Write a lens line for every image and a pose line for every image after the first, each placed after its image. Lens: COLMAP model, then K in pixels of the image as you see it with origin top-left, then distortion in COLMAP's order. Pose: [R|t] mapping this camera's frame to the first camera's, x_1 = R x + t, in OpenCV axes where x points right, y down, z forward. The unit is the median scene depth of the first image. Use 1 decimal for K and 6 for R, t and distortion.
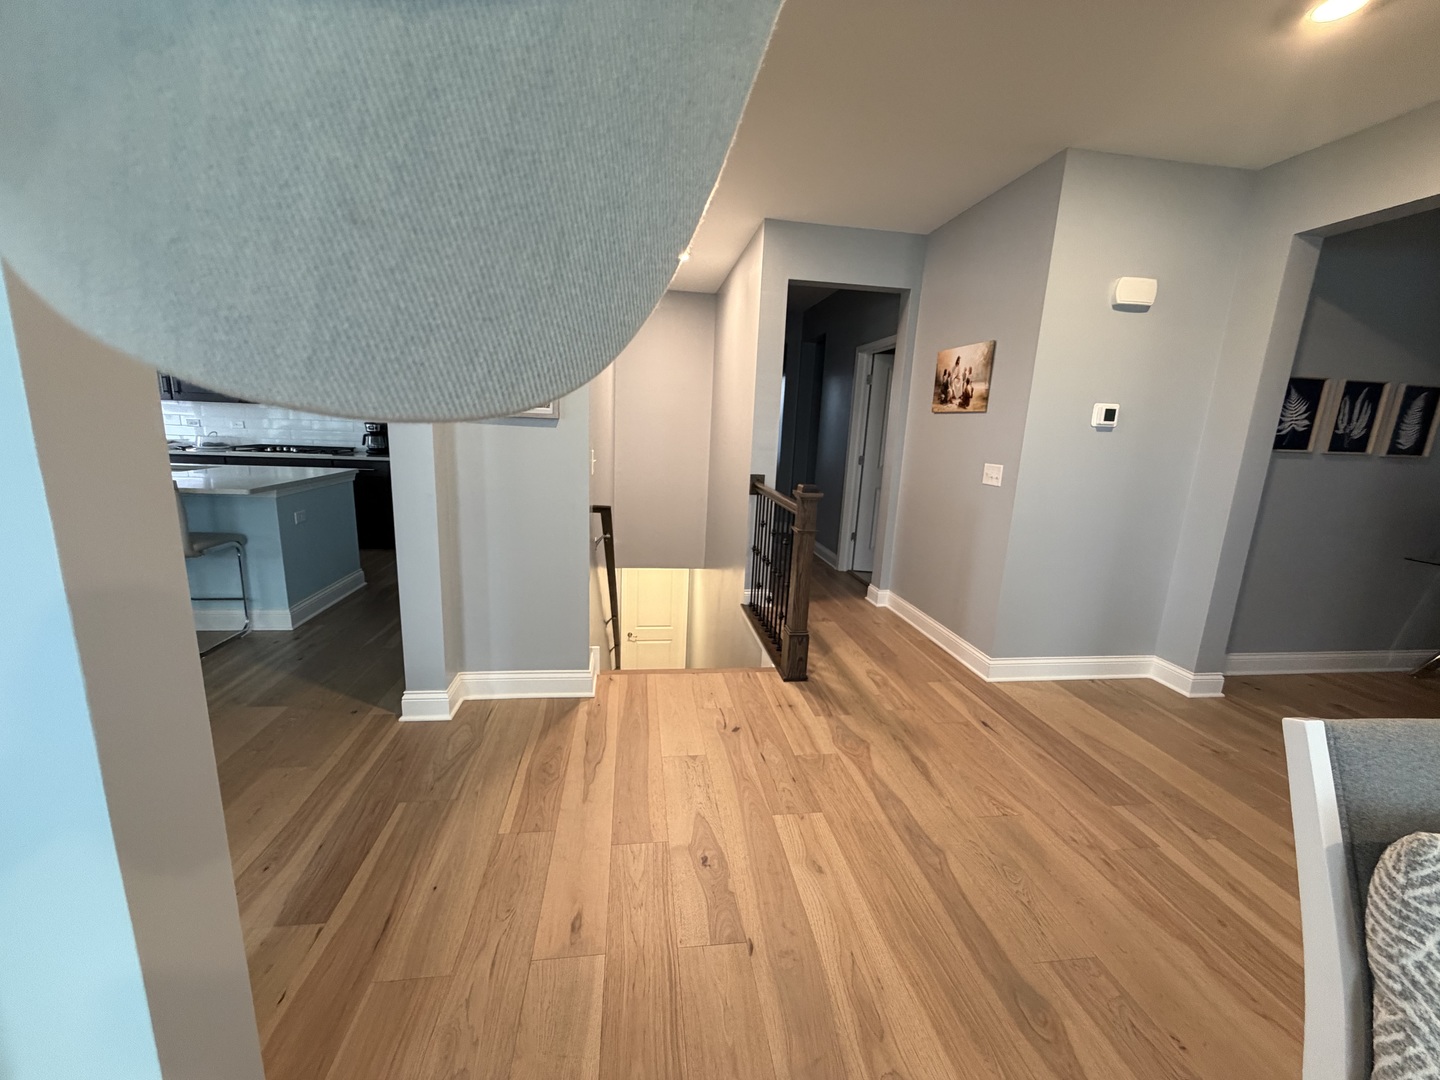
lens RADIAL K [[574.2, 0, 712.8], [0, 574.2, 541.5], [0, 0, 1]] dist [0.001097, -0.000185]
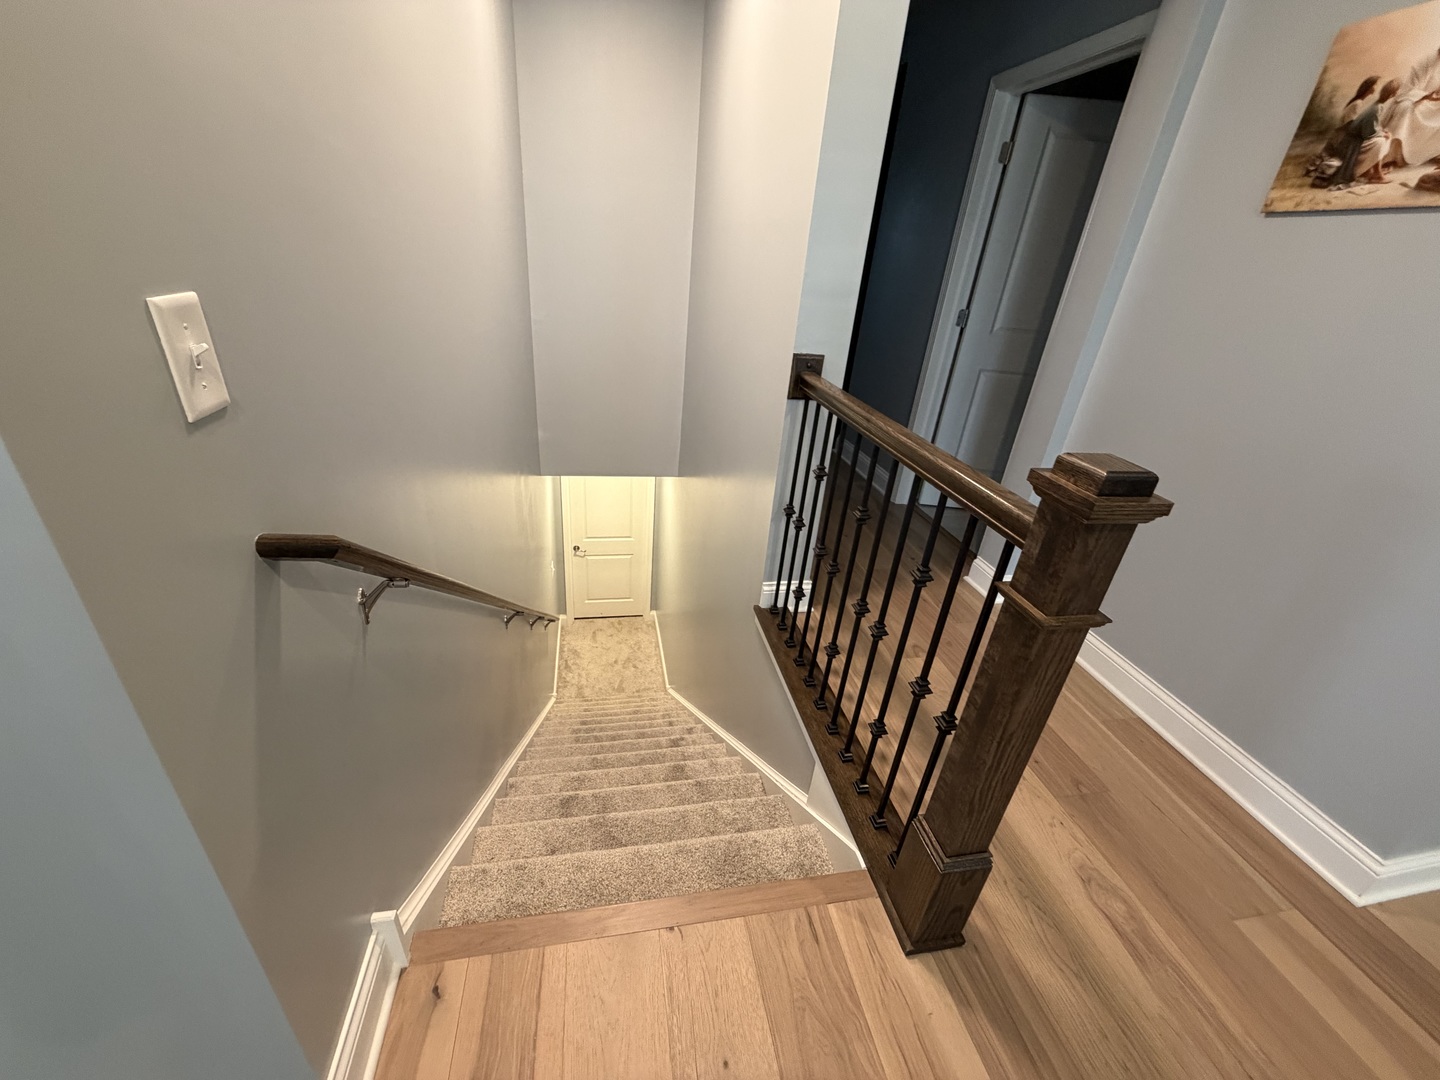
lens RADIAL K [[574.2, 0, 712.8], [0, 574.2, 541.5], [0, 0, 1]] dist [0.001097, -0.000185]
pose [[0.998031, 0.010386, 0.061852, -0.027583], [-0.026205, 0.965038, 0.260798, -0.105524], [-0.056980, -0.261905, 0.963410, 0.620342]]
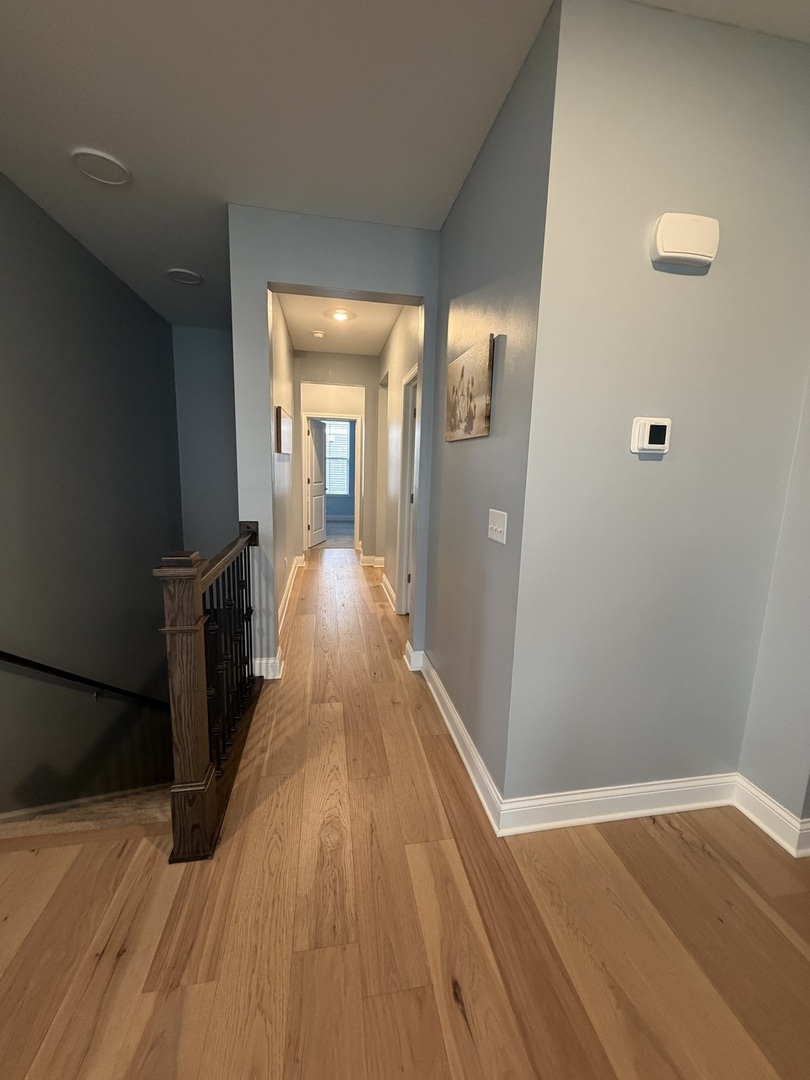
lens RADIAL K [[430.5, 0, 401.3], [0, 430.5, 535.6], [0, 0, 1]] dist [-0.002021, -0.000087]
pose [[0.999185, -0.018594, 0.035814, 0.320957], [0.020120, 0.998884, -0.042732, -0.076819], [-0.034979, 0.043417, 0.998444, 0.444676]]
